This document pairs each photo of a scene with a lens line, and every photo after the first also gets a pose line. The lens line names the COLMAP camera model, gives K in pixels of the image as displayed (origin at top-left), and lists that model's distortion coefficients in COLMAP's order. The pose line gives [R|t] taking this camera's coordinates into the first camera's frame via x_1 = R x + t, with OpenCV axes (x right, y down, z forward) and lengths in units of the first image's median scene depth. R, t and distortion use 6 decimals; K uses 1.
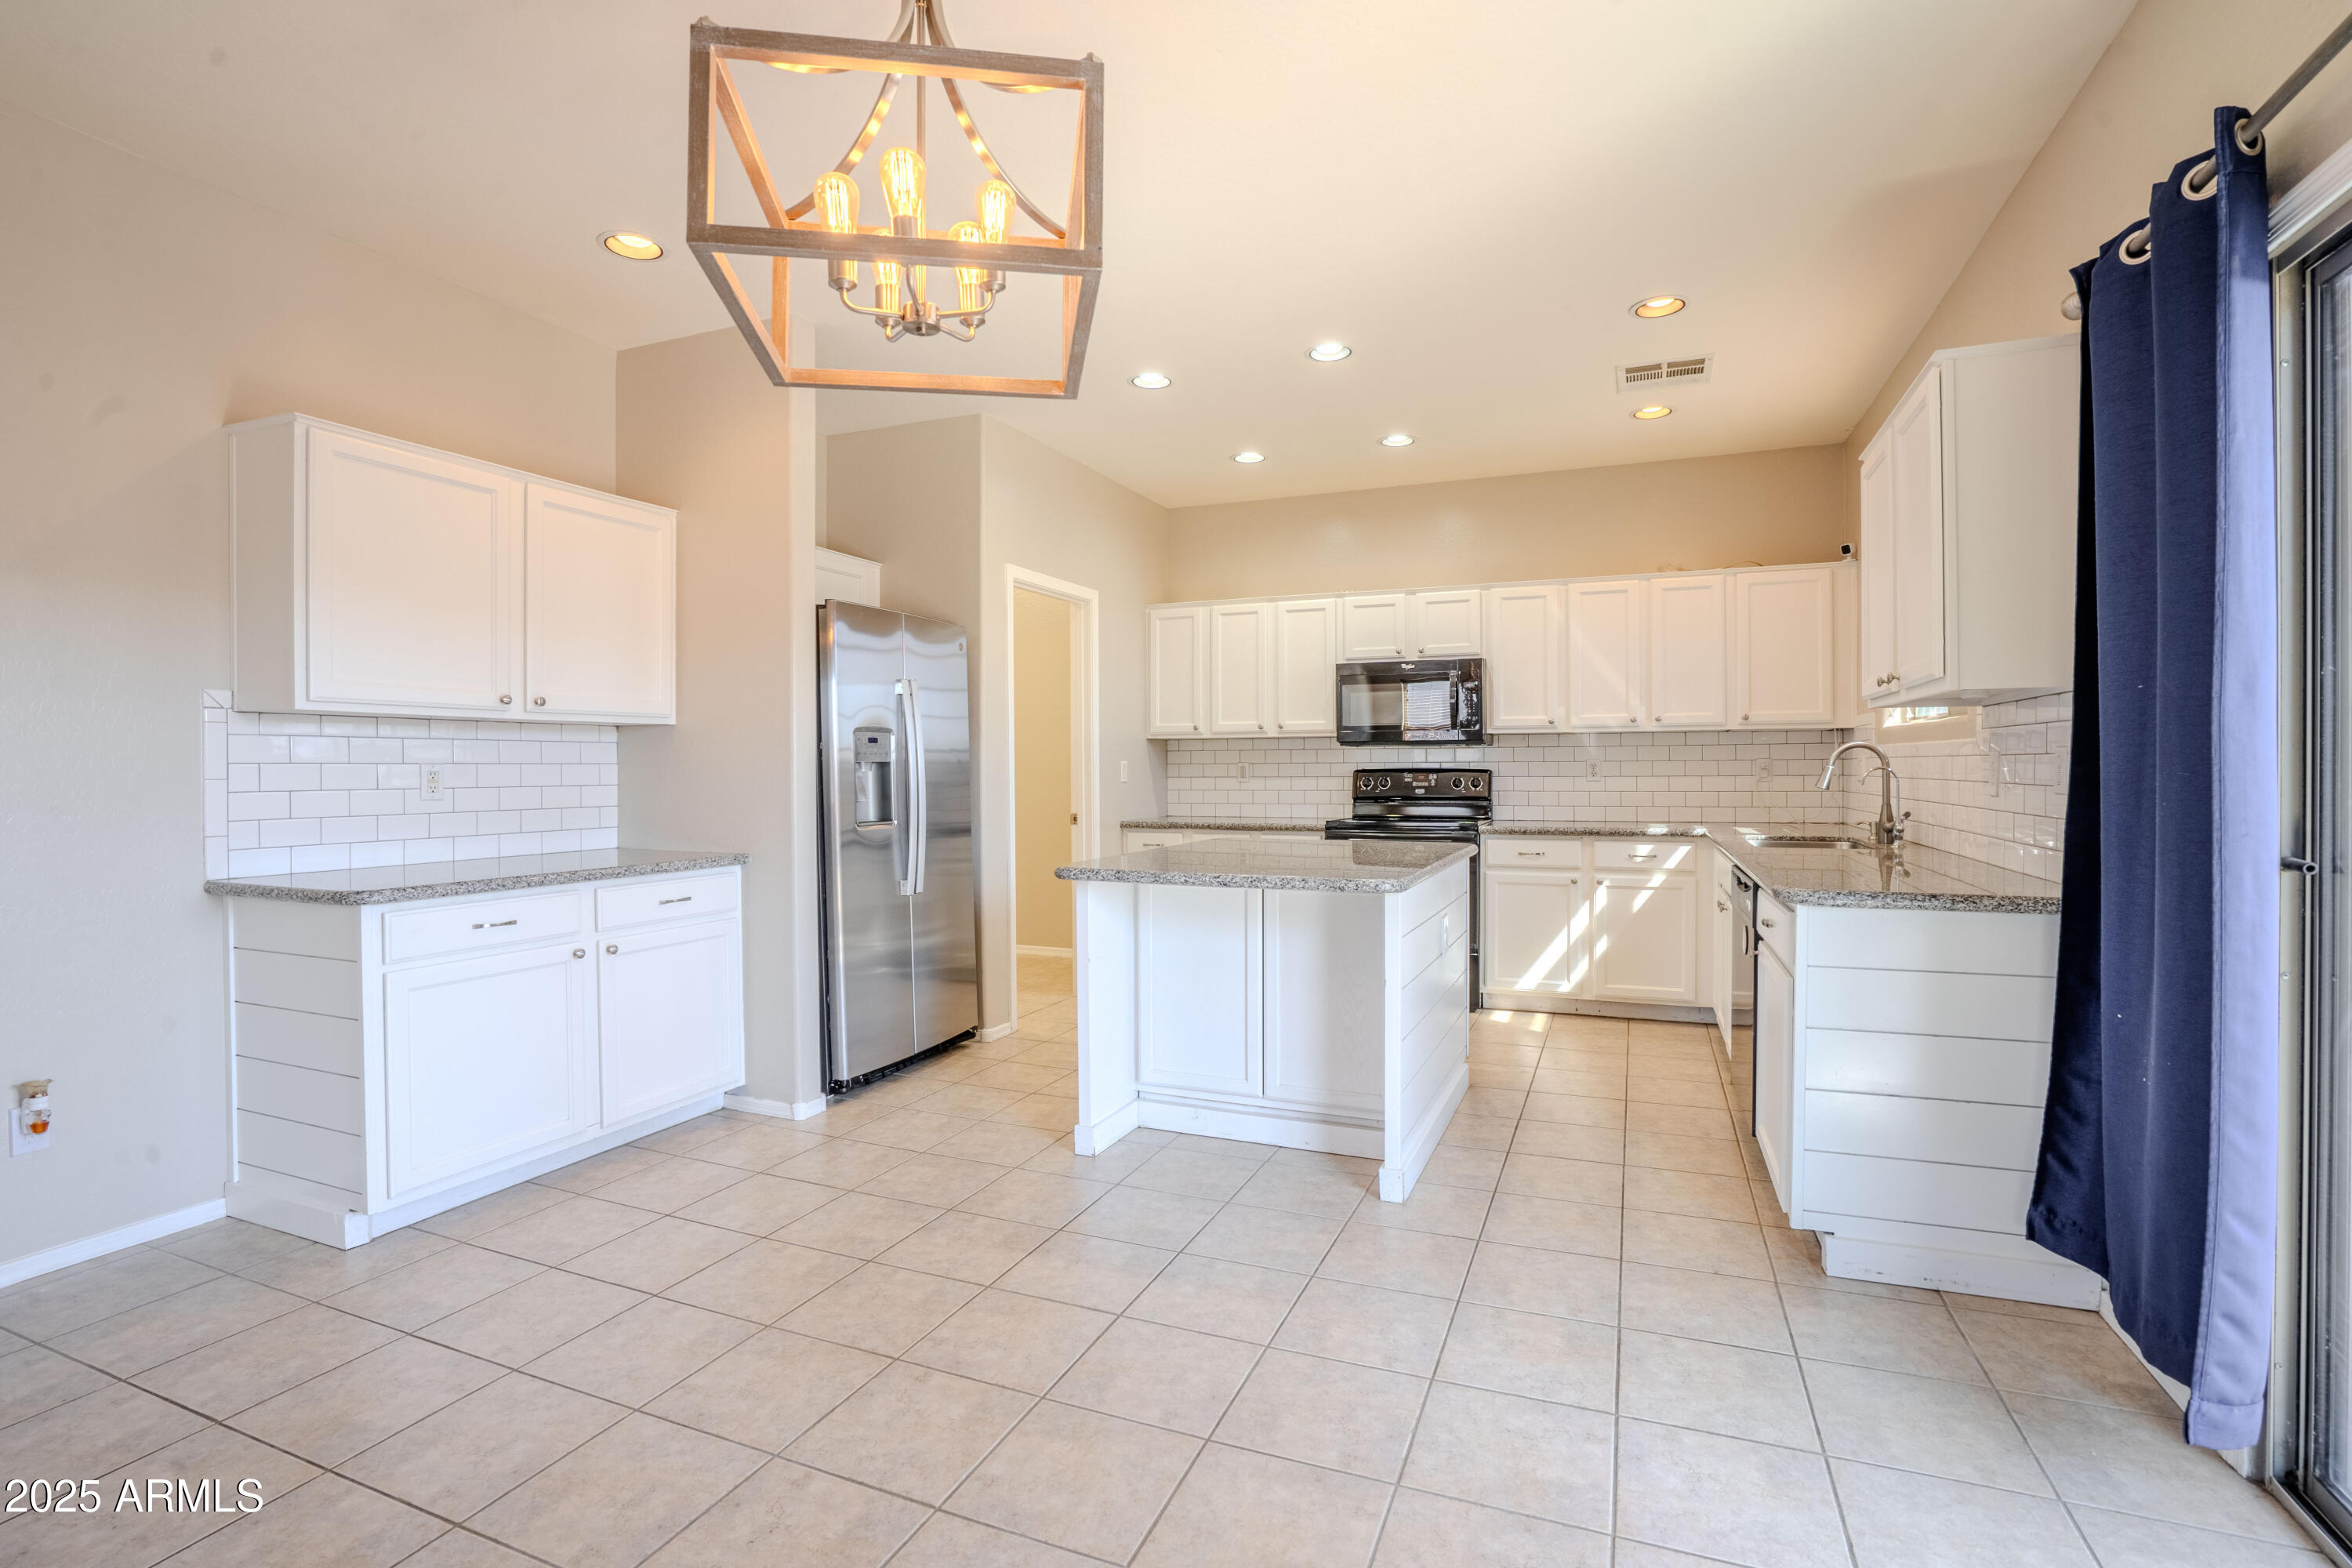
lens RADIAL K [[1099.6, 0, 1238.2], [0, 1099.6, 773.4], [0, 0, 1]] dist [-0.026751, 0.001367]
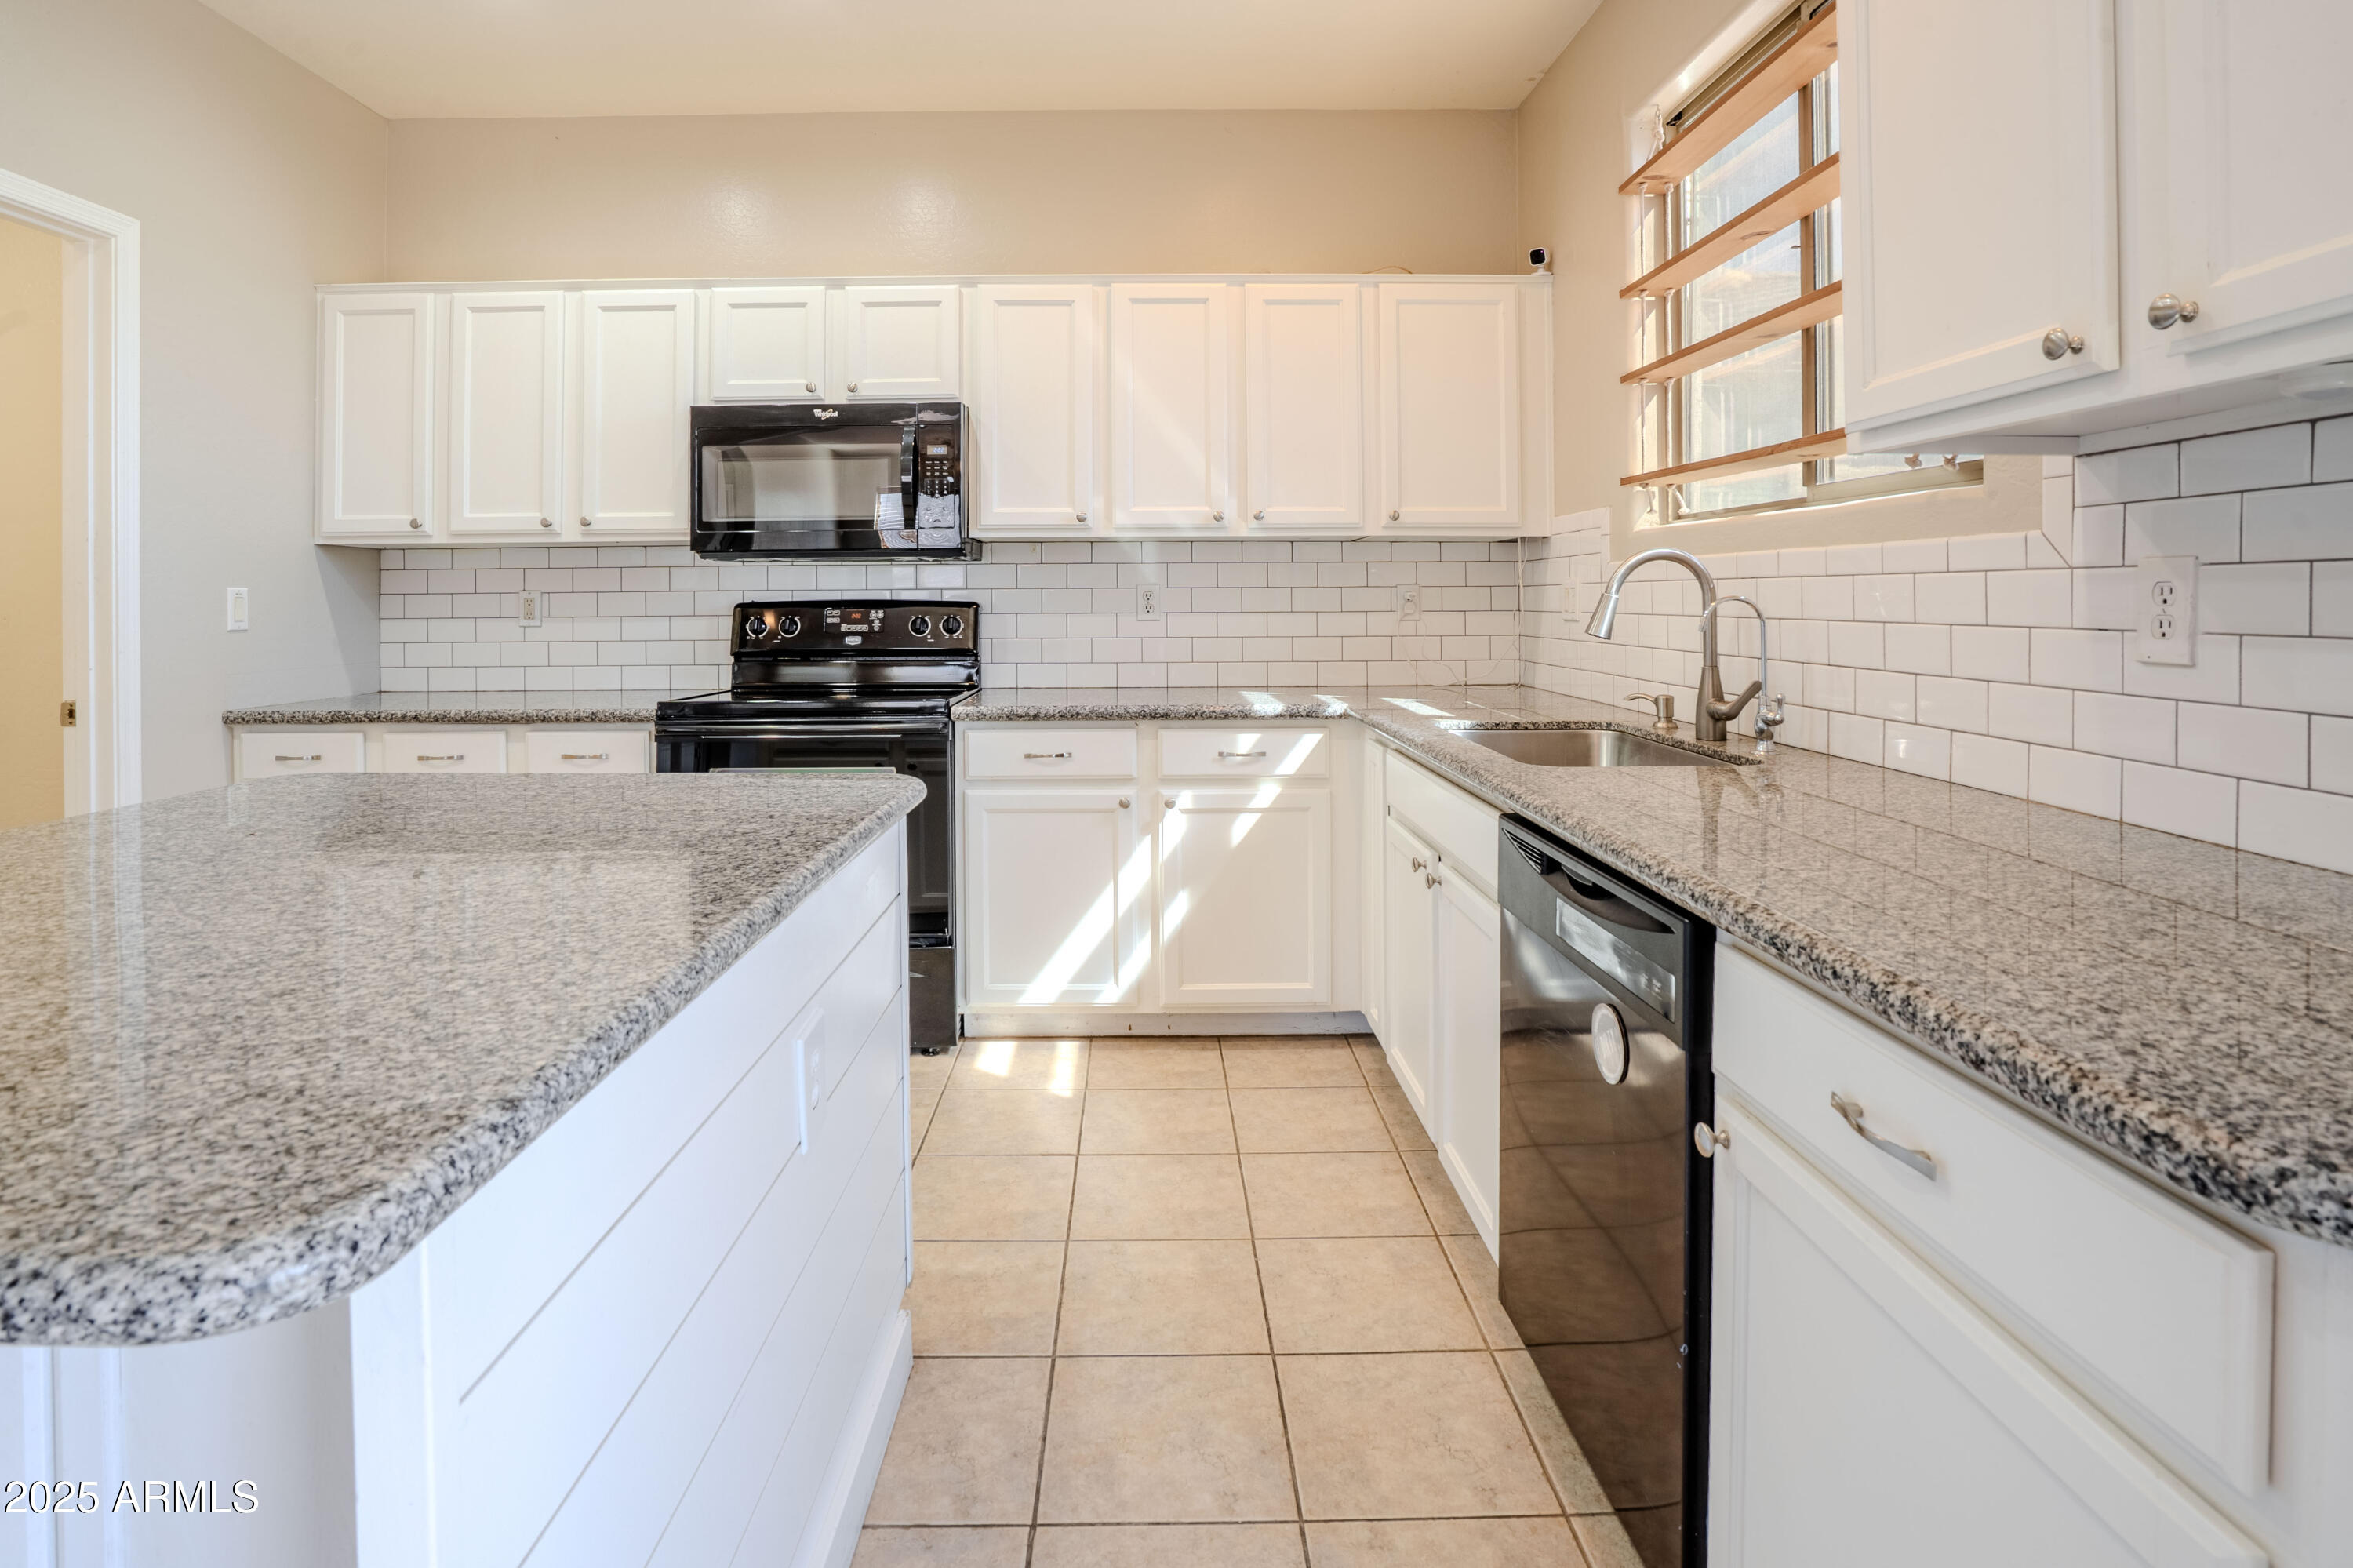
lens RADIAL K [[1192.8, 0, 1175.2], [0, 1192.8, 589.9], [0, 0, 1]] dist [-0.023839, 0.000960]
pose [[0.928930, 0.000808, 0.370255, 0.108027], [0.004320, 0.999906, -0.013020, -0.001705], [-0.370231, 0.013694, 0.928839, 0.435280]]
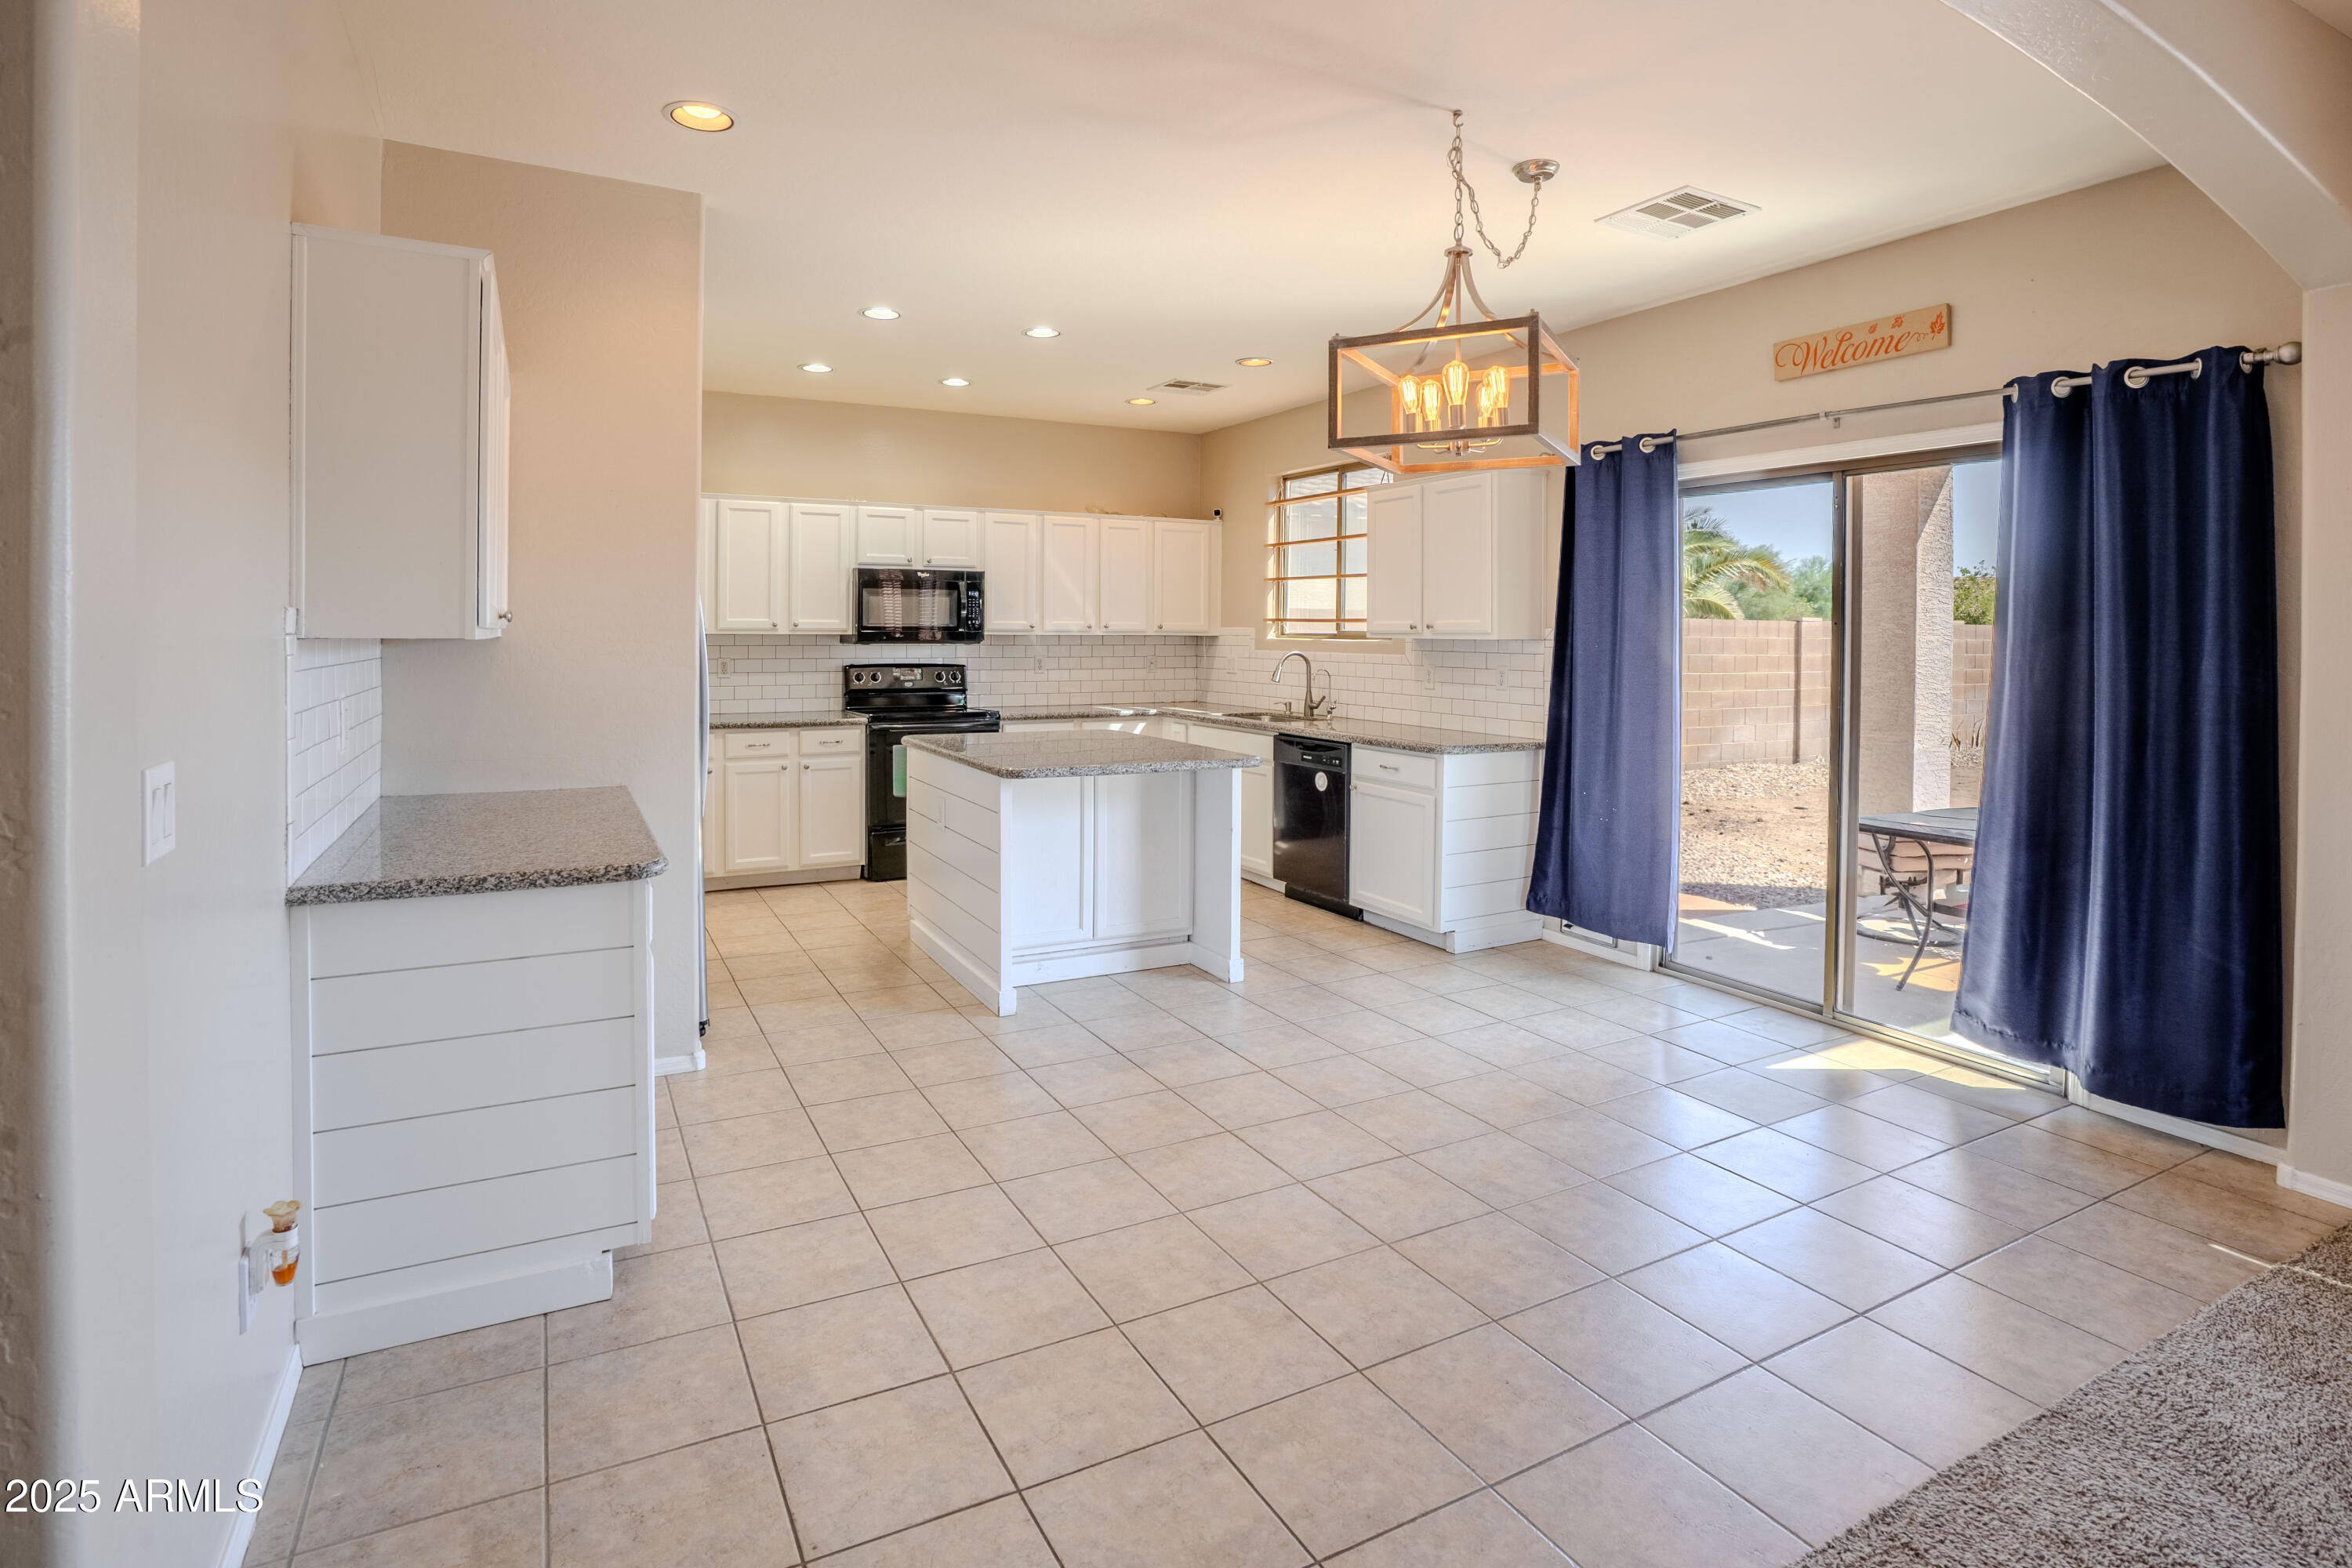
lens RADIAL K [[1127.2, 0, 1162.8], [0, 1127.2, 640.8], [0, 0, 1]] dist [-0.052509, 0.000007]
pose [[0.649115, 0.002352, 0.760687, -0.638118], [-0.005925, 0.999981, 0.001964, -0.037919], [-0.760667, -0.005782, 0.649116, 0.065562]]
